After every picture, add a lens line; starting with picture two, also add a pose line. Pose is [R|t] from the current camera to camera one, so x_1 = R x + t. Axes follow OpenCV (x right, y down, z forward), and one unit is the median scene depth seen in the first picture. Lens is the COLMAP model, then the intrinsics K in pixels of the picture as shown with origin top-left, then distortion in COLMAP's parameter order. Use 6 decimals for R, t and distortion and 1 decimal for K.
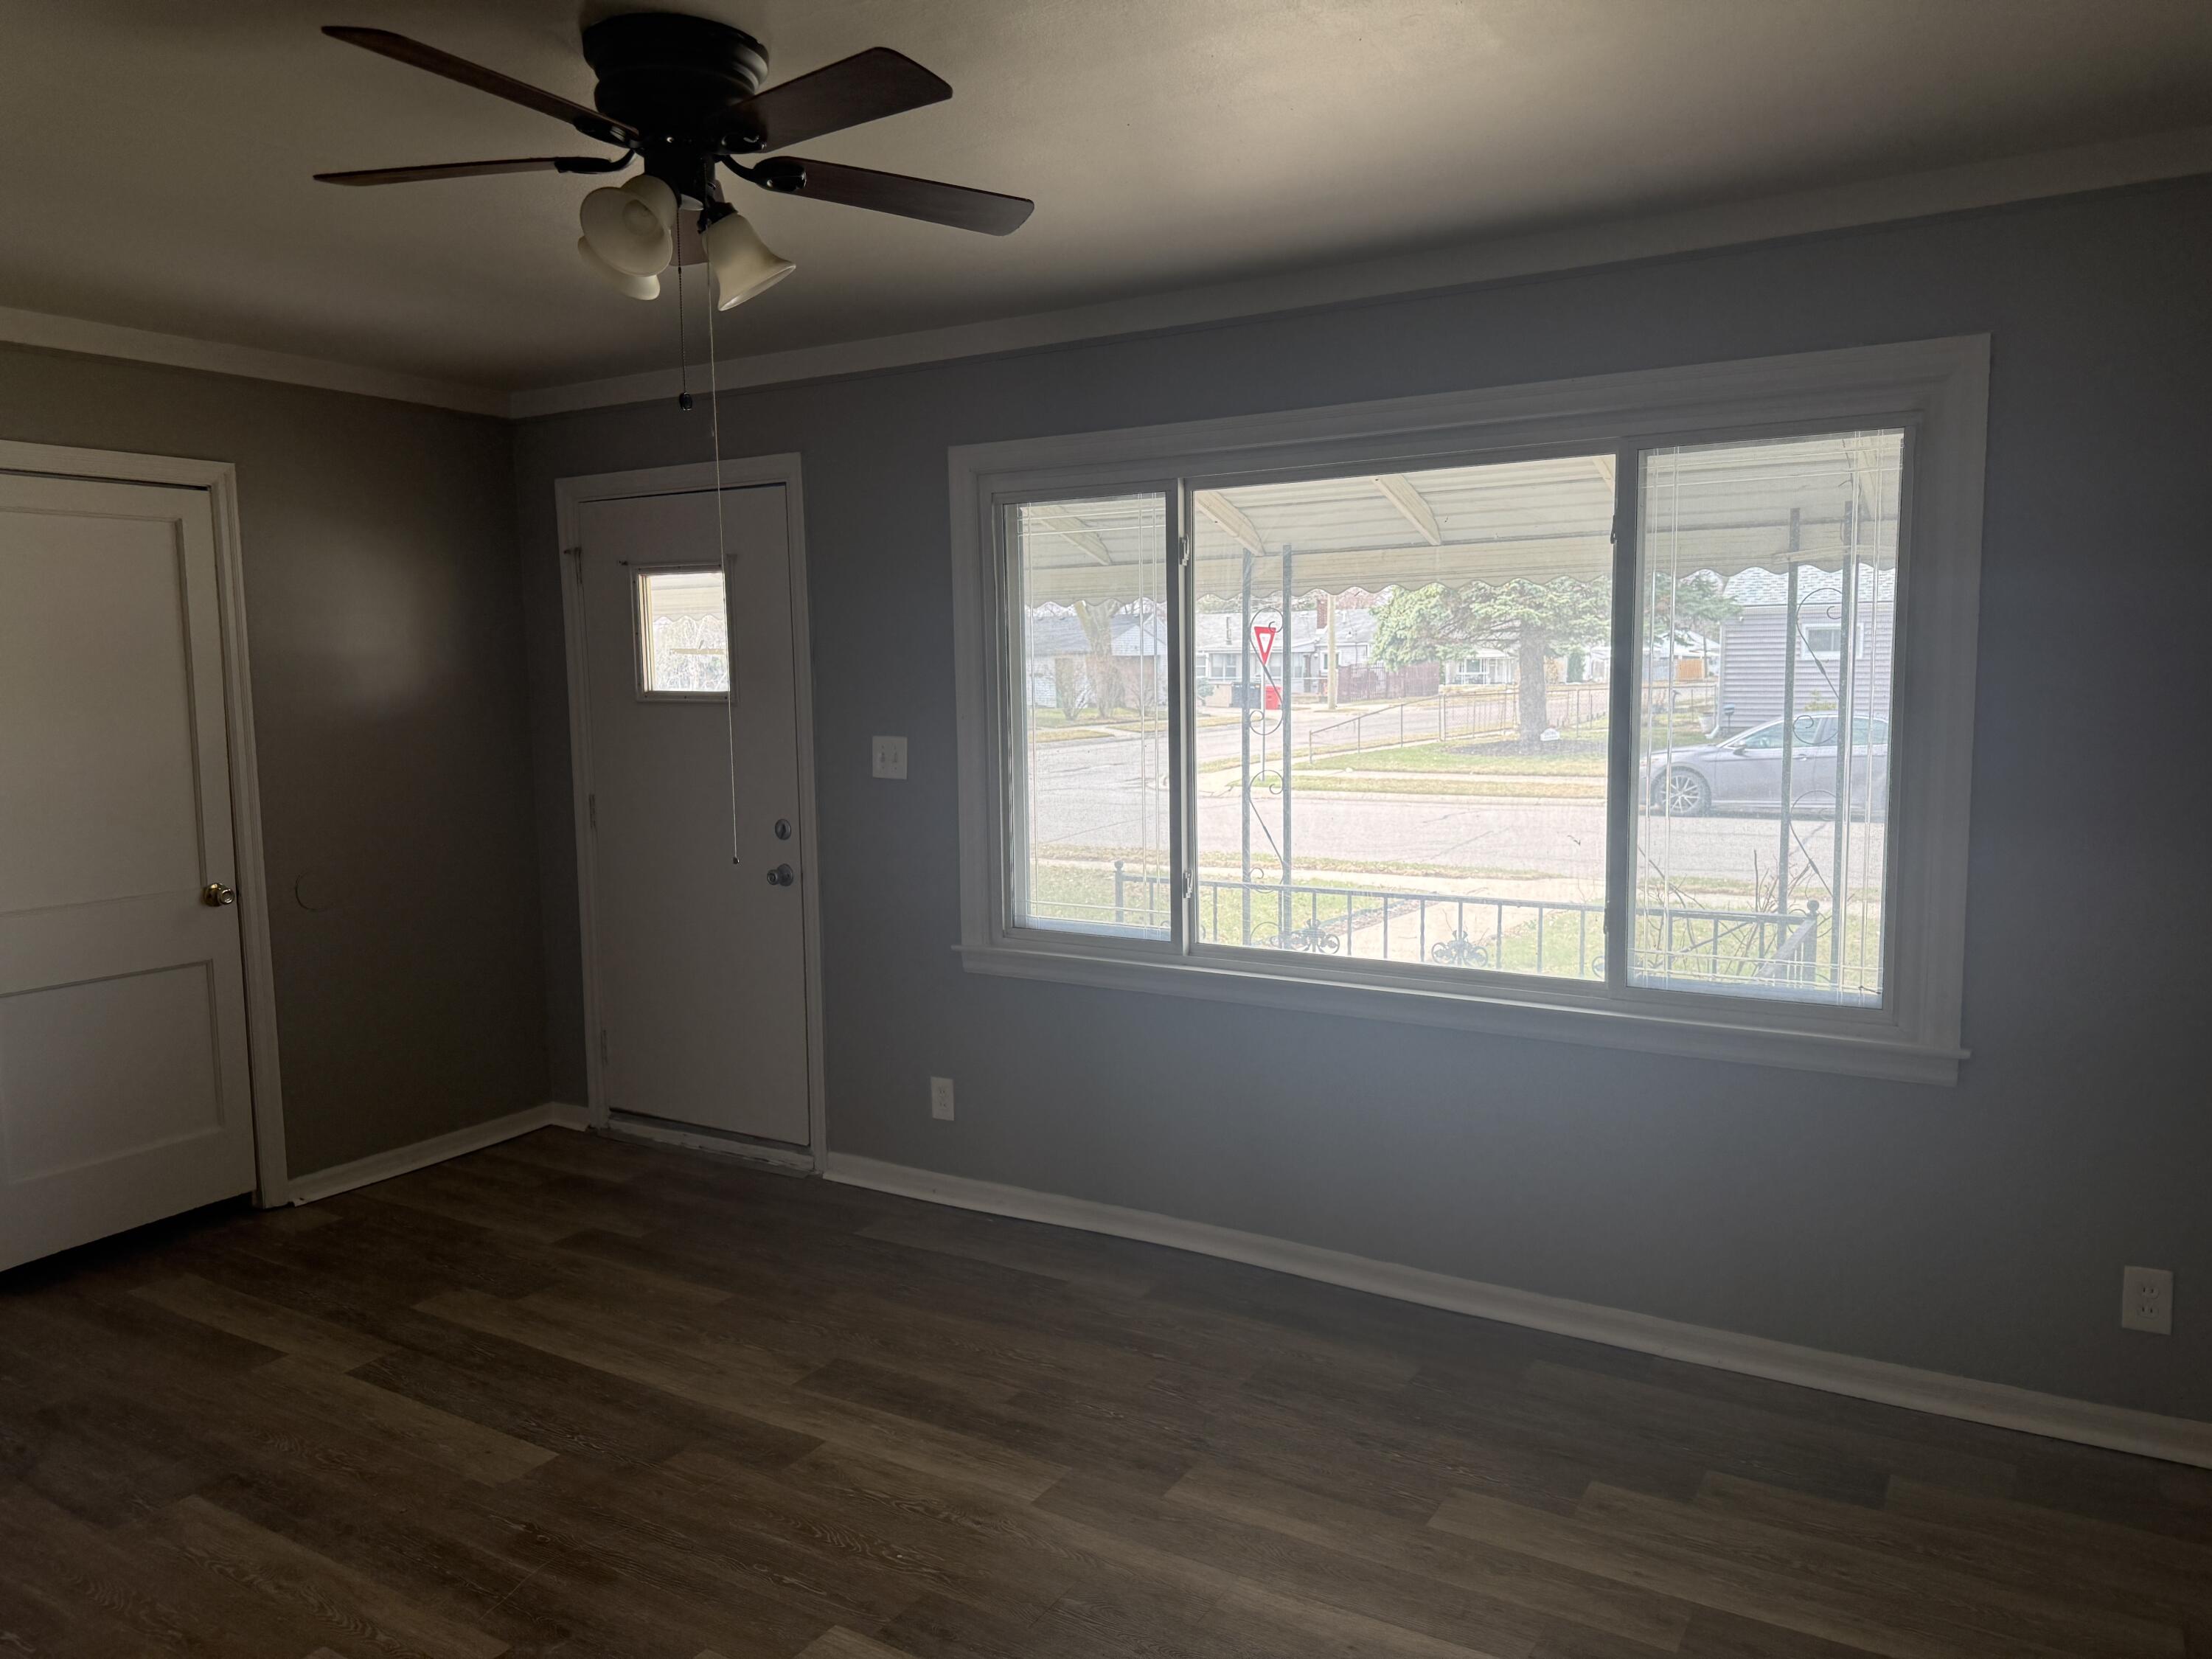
lens RADIAL K [[1541.9, 0, 1104.5], [0, 1541.9, 827.6], [0, 0, 1]] dist [-0.002625, -0.000566]
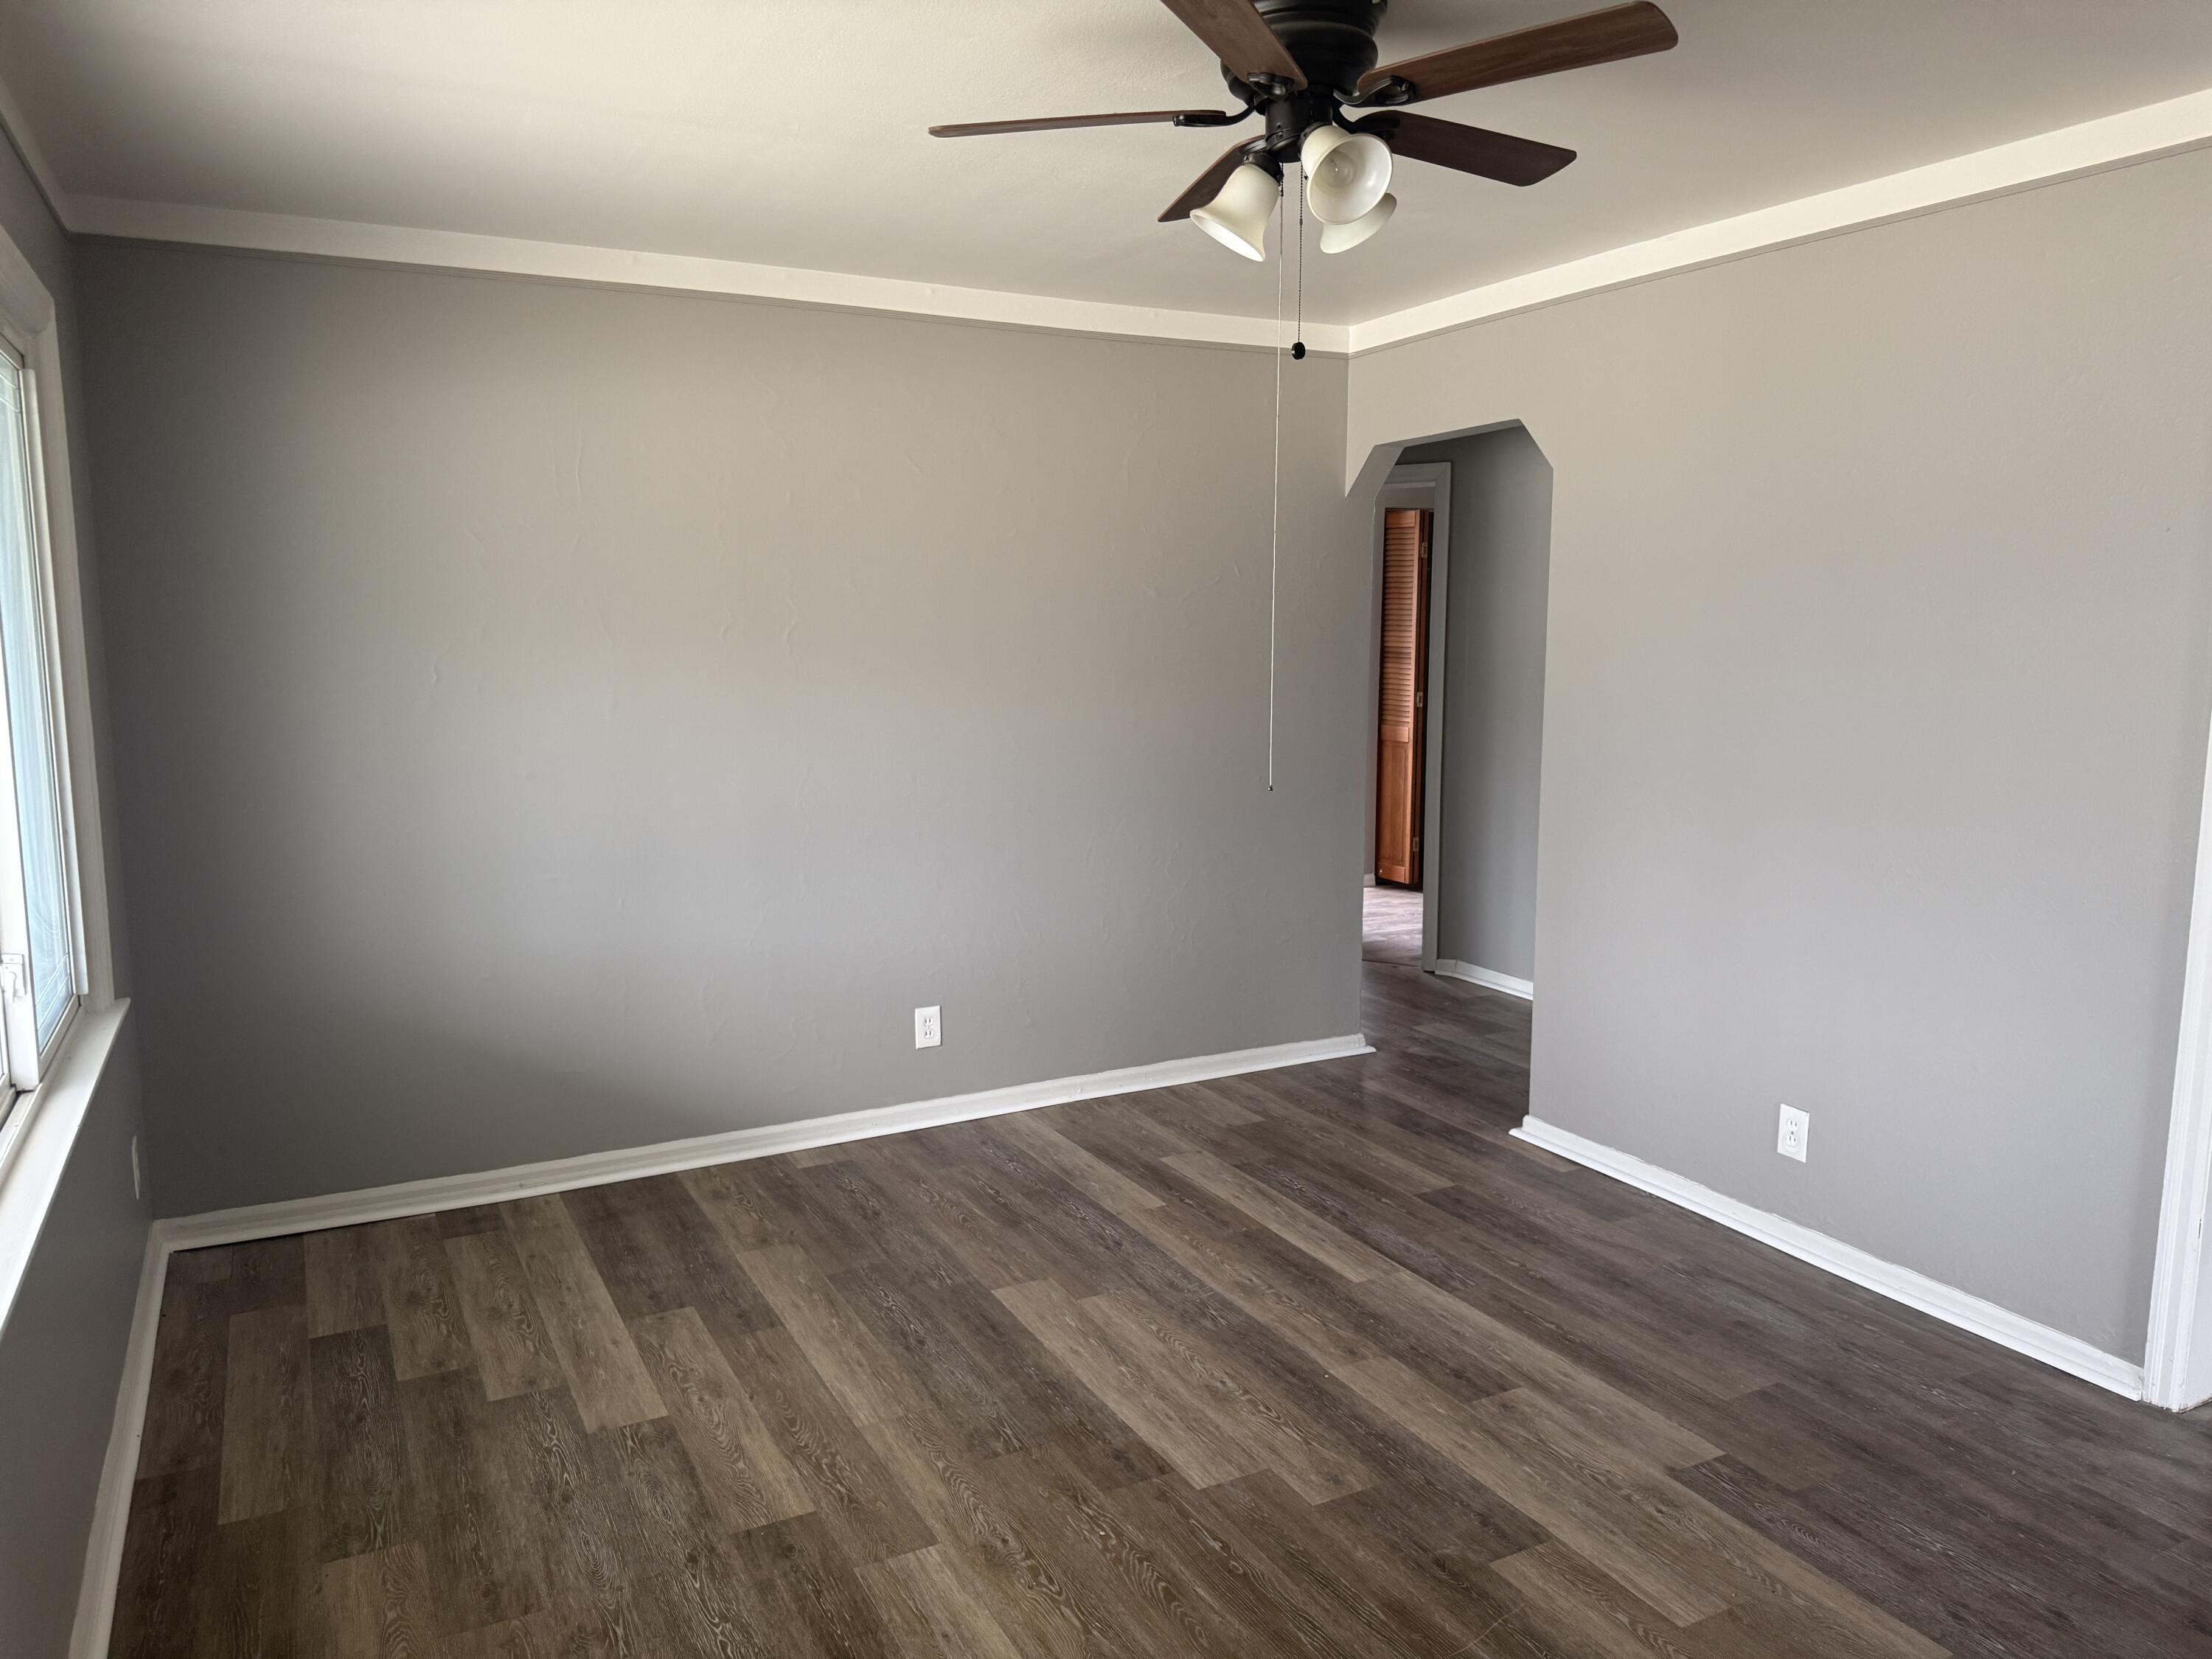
lens RADIAL K [[1541.9, 0, 1106.2], [0, 1541.9, 829.1], [0, 0, 1]] dist [-0.002625, -0.000566]
pose [[-0.851748, -0.054413, 0.521119, -0.607143], [0.070736, 0.973545, 0.217269, -0.163369], [-0.519155, 0.221920, -0.825366, 1.679314]]
